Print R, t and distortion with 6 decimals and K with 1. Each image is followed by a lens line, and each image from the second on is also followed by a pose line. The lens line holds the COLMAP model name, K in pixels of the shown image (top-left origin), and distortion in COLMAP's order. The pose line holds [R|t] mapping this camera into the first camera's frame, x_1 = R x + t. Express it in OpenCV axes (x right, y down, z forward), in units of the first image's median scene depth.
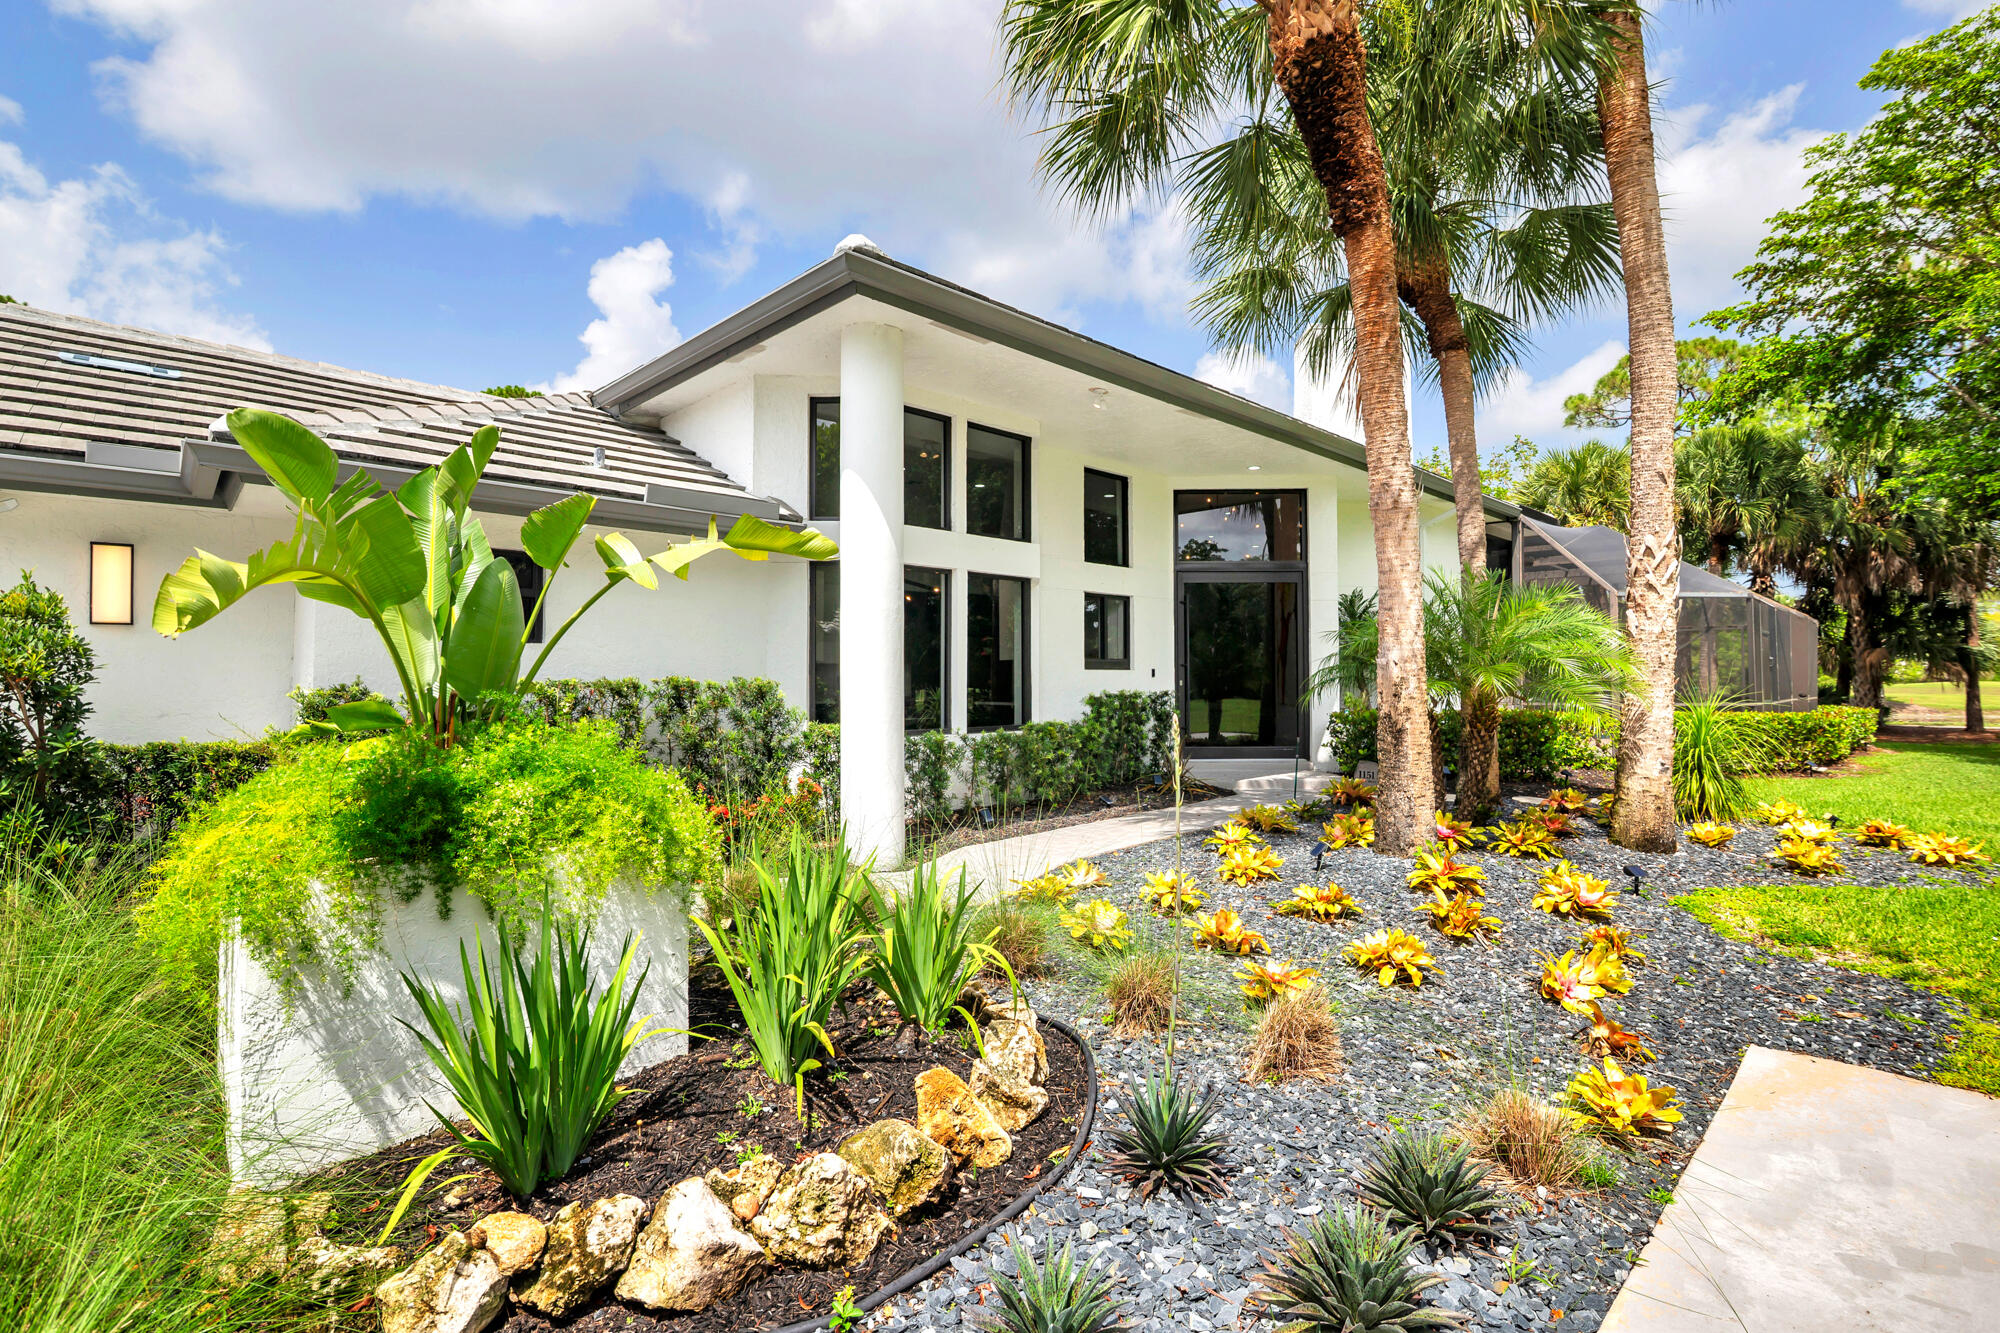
lens RADIAL K [[932.9, 0, 986.6], [0, 932.9, 658.8], [0, 0, 1]] dist [-0.021203, -0.000033]
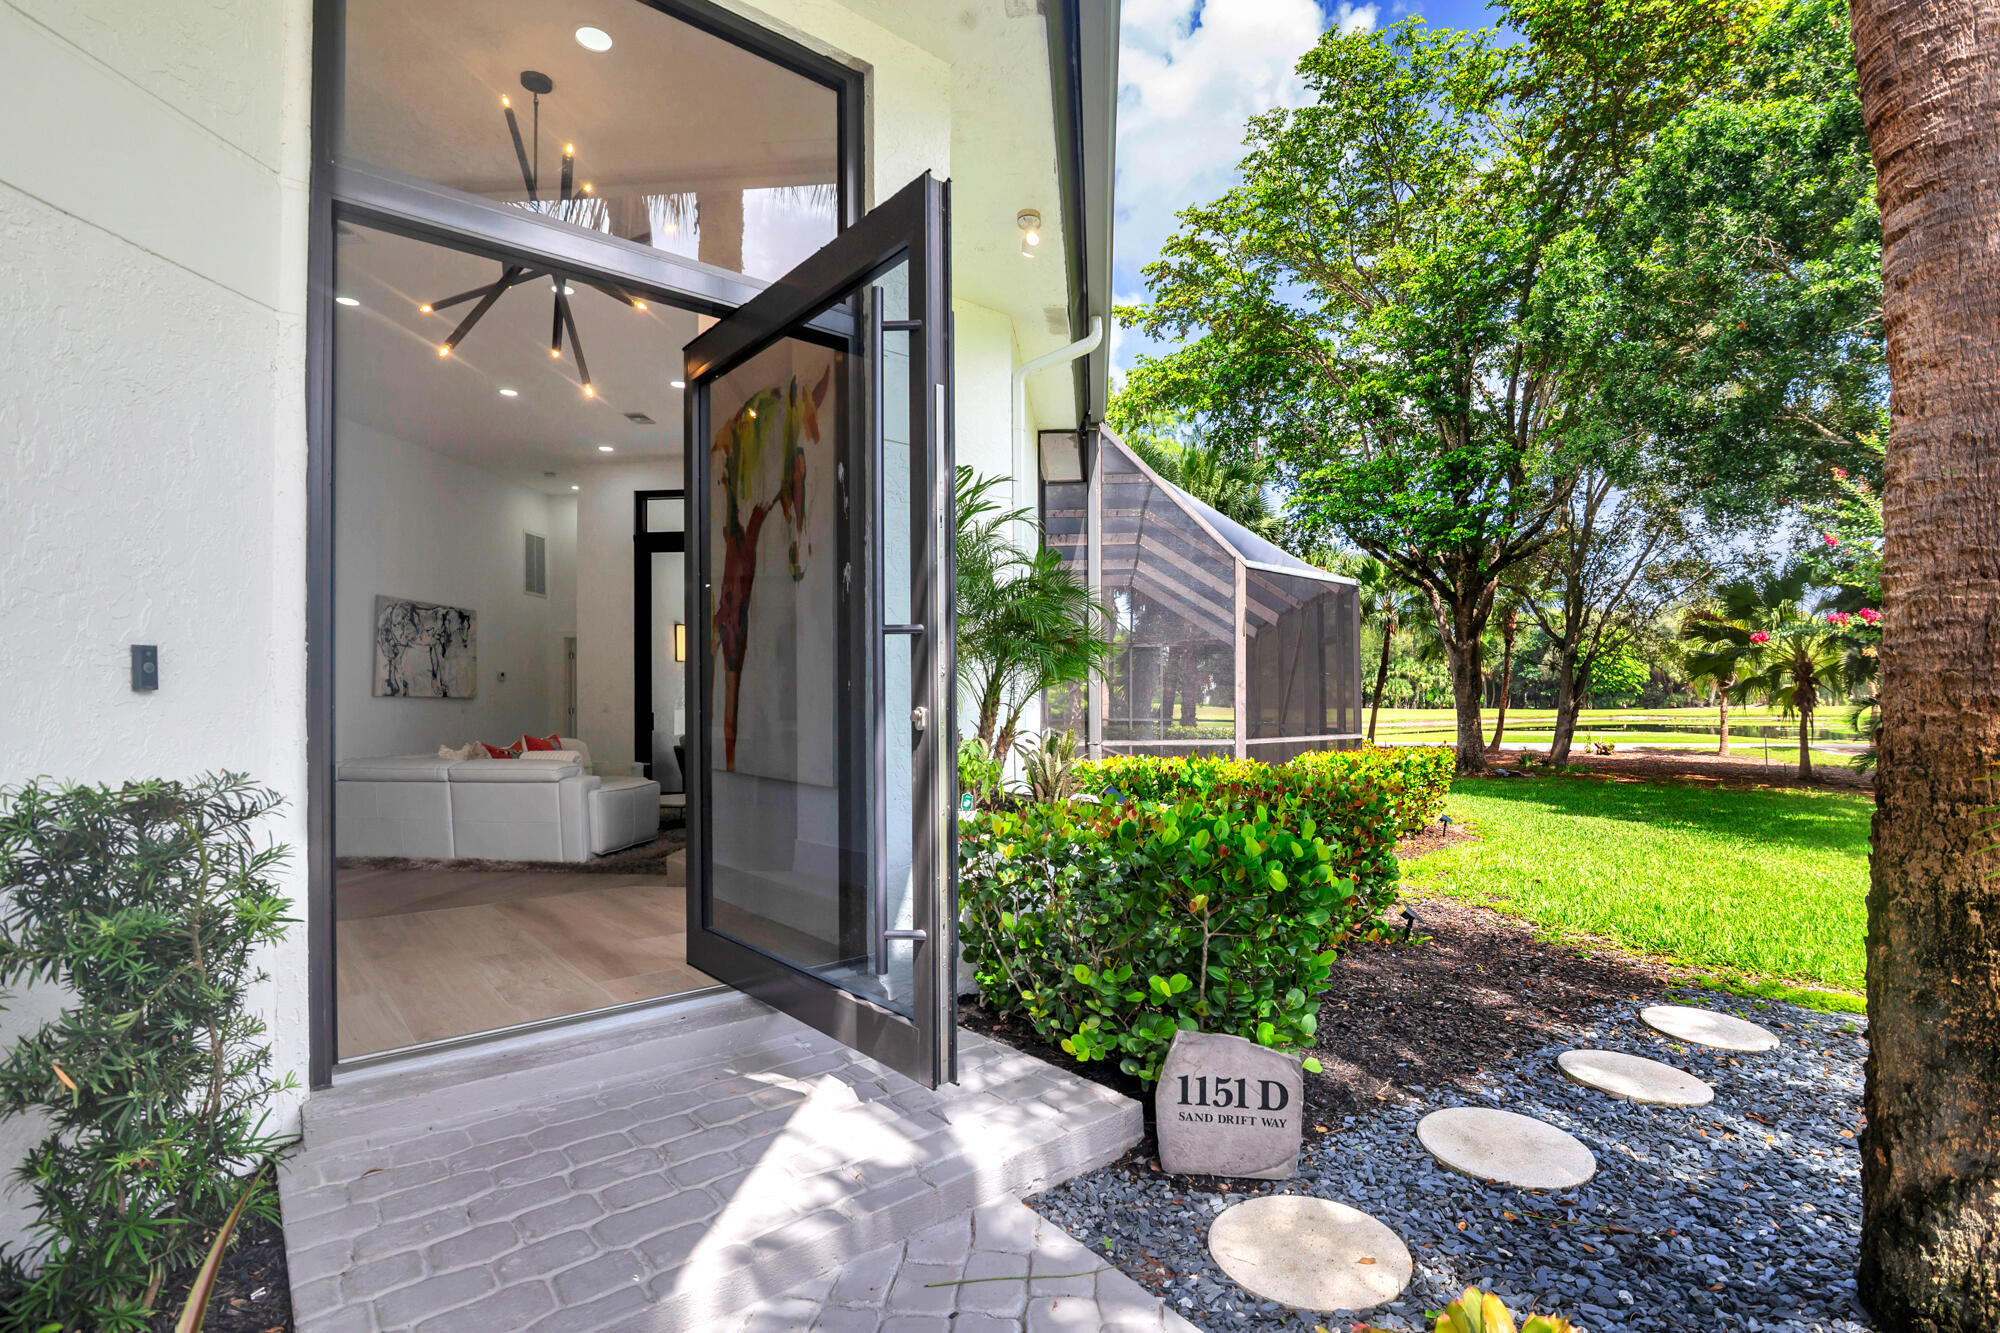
lens RADIAL K [[940.2, 0, 1020.6], [0, 940.2, 681.6], [0, 0, 1]] dist [-0.018082, 0.000301]
pose [[0.743688, 0.011544, 0.668427, 0.198379], [-0.010967, 0.999927, -0.005067, 0.018258], [-0.668437, -0.003562, 0.743761, 0.816059]]
